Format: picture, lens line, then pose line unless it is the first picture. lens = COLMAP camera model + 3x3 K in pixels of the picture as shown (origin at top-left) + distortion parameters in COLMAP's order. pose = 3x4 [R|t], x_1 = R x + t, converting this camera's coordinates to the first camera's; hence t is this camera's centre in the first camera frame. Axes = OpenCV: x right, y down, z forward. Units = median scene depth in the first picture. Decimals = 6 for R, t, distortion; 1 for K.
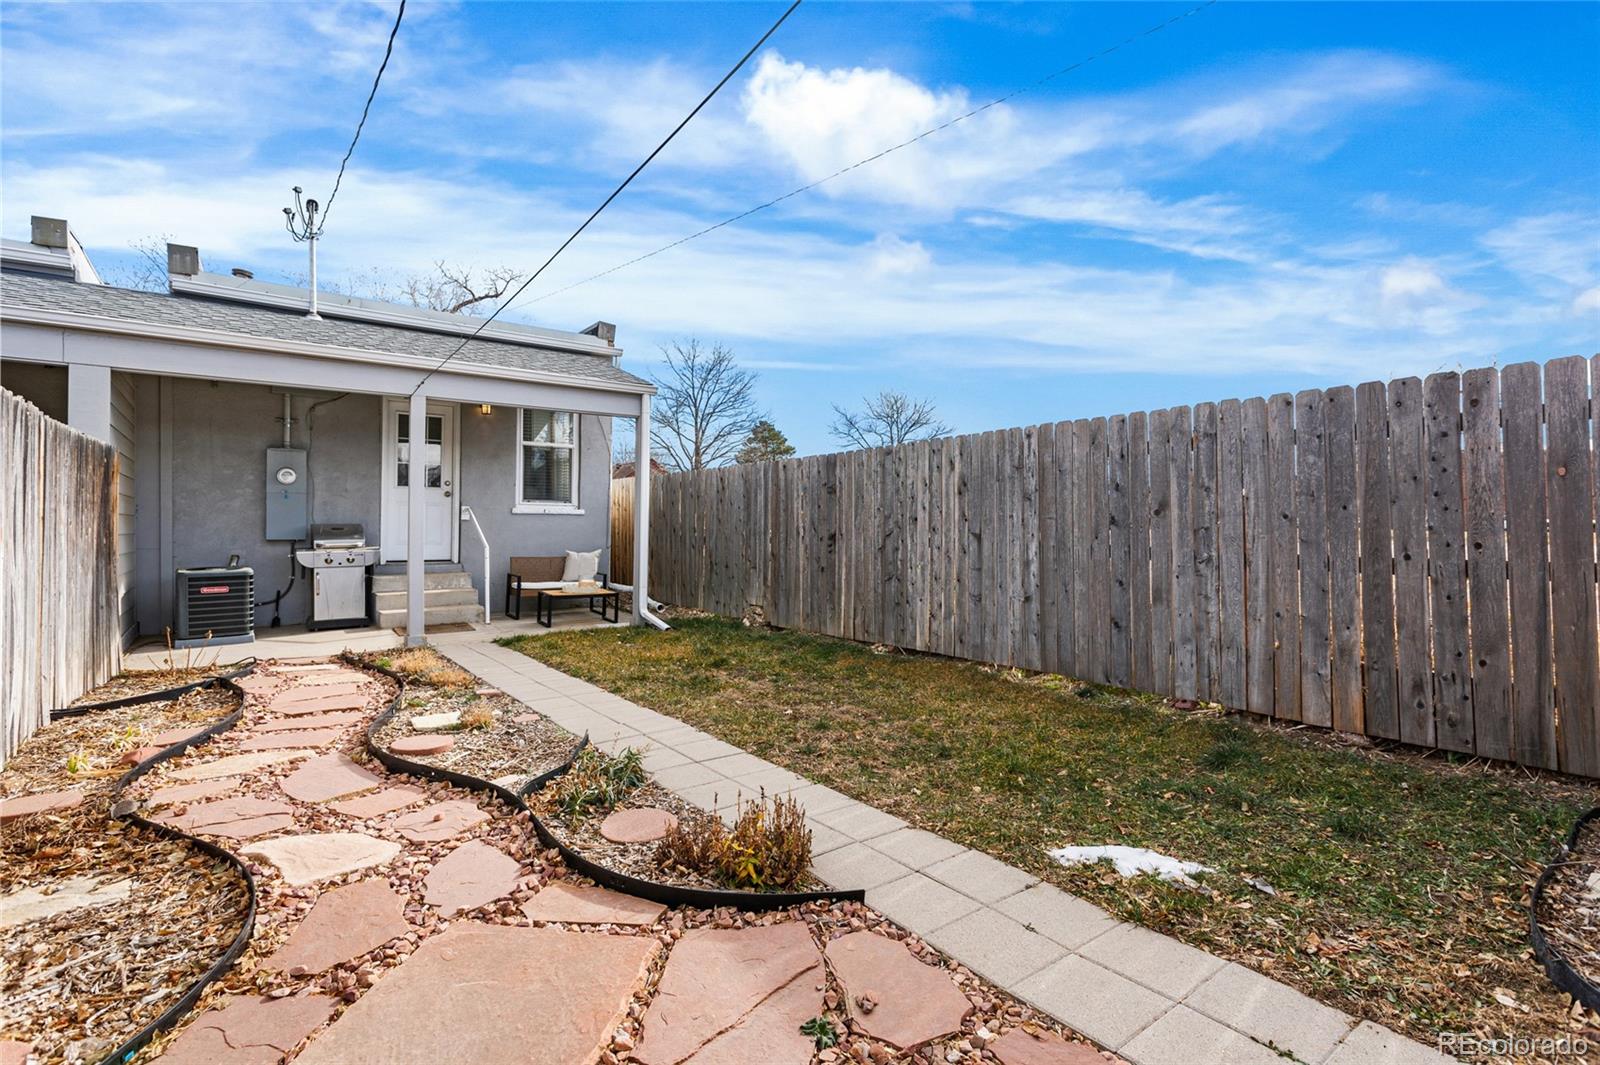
lens RADIAL K [[757.6, 0, 810.0], [0, 757.6, 529.2], [0, 0, 1]] dist [0.006738, 0.001117]
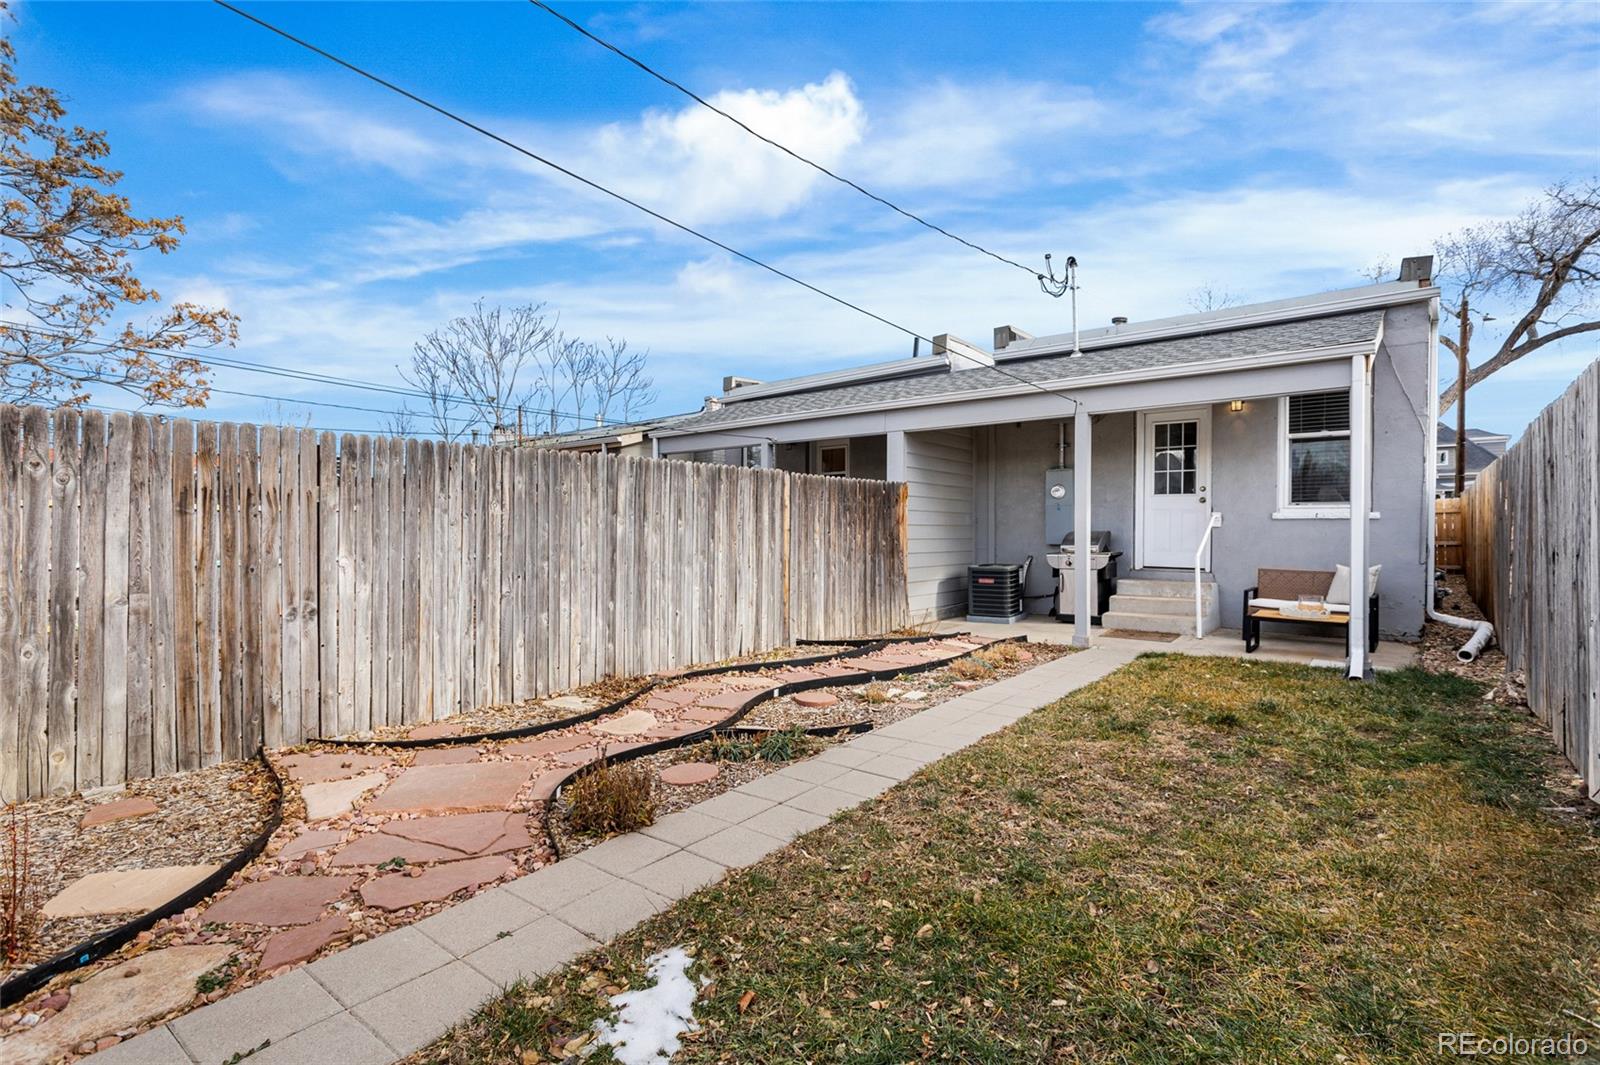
lens RADIAL K [[757.6, 0, 805.9], [0, 757.6, 532.6], [0, 0, 1]] dist [0.006738, 0.001117]
pose [[0.246573, 0.003413, -0.969118, 0.376919], [-0.002226, 0.999993, 0.002955, -0.007743], [0.969122, 0.001429, 0.246579, 0.308776]]
